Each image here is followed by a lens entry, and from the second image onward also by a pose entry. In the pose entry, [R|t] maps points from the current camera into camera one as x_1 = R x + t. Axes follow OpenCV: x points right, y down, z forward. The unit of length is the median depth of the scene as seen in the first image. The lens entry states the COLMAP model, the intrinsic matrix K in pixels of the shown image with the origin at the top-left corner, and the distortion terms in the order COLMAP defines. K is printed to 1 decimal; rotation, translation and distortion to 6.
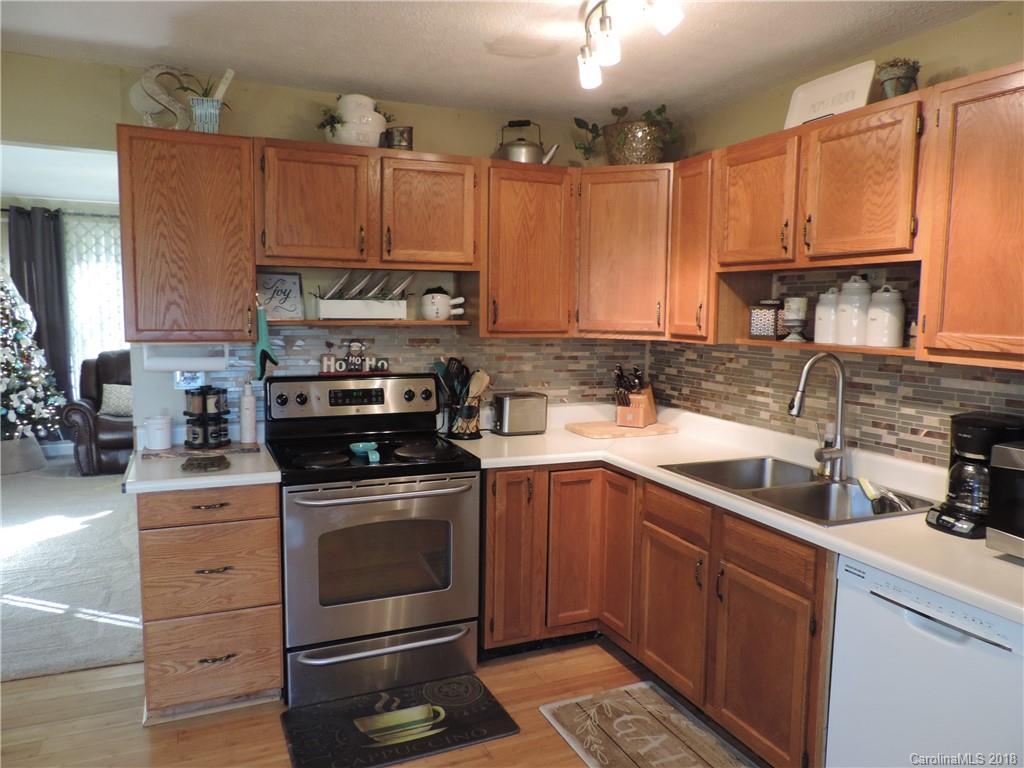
lens RADIAL K [[730.0, 0, 515.7], [0, 730.0, 381.5], [0, 0, 1]] dist [-0.015005, -0.002762]
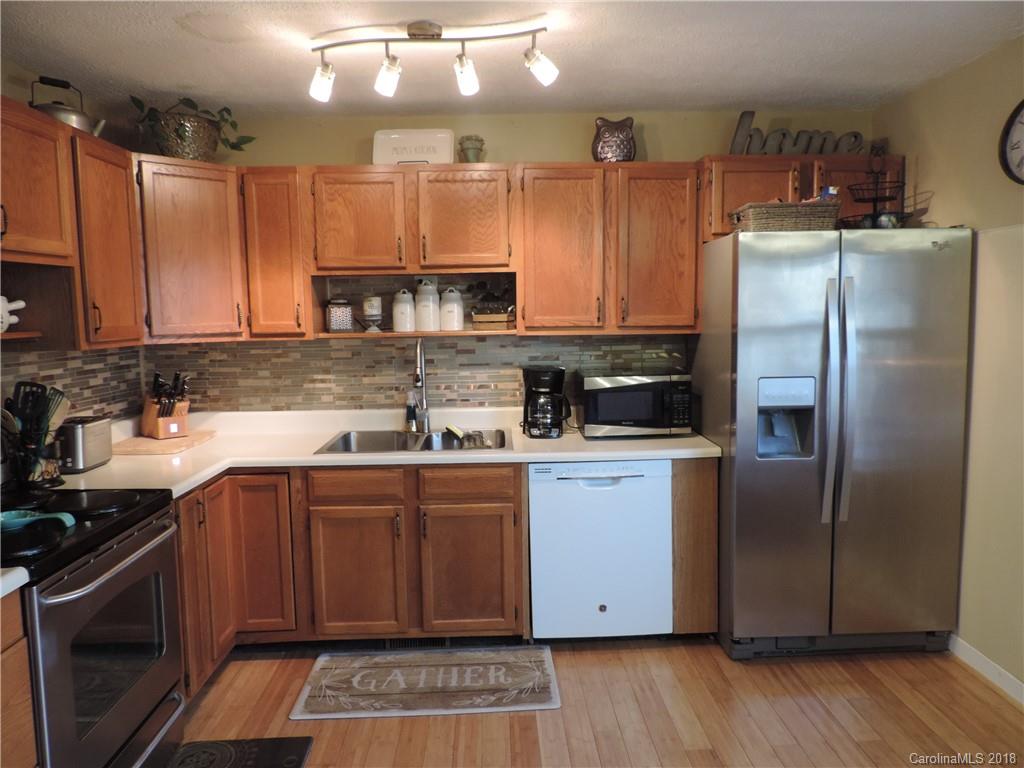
lens RADIAL K [[730.0, 0, 515.7], [0, 730.0, 381.5], [0, 0, 1]] dist [-0.015005, -0.002762]
pose [[0.371441, -0.110971, 0.921801, -0.686392], [0.115083, 0.990678, 0.072890, -0.034585], [-0.921297, 0.079009, 0.380750, 0.307606]]
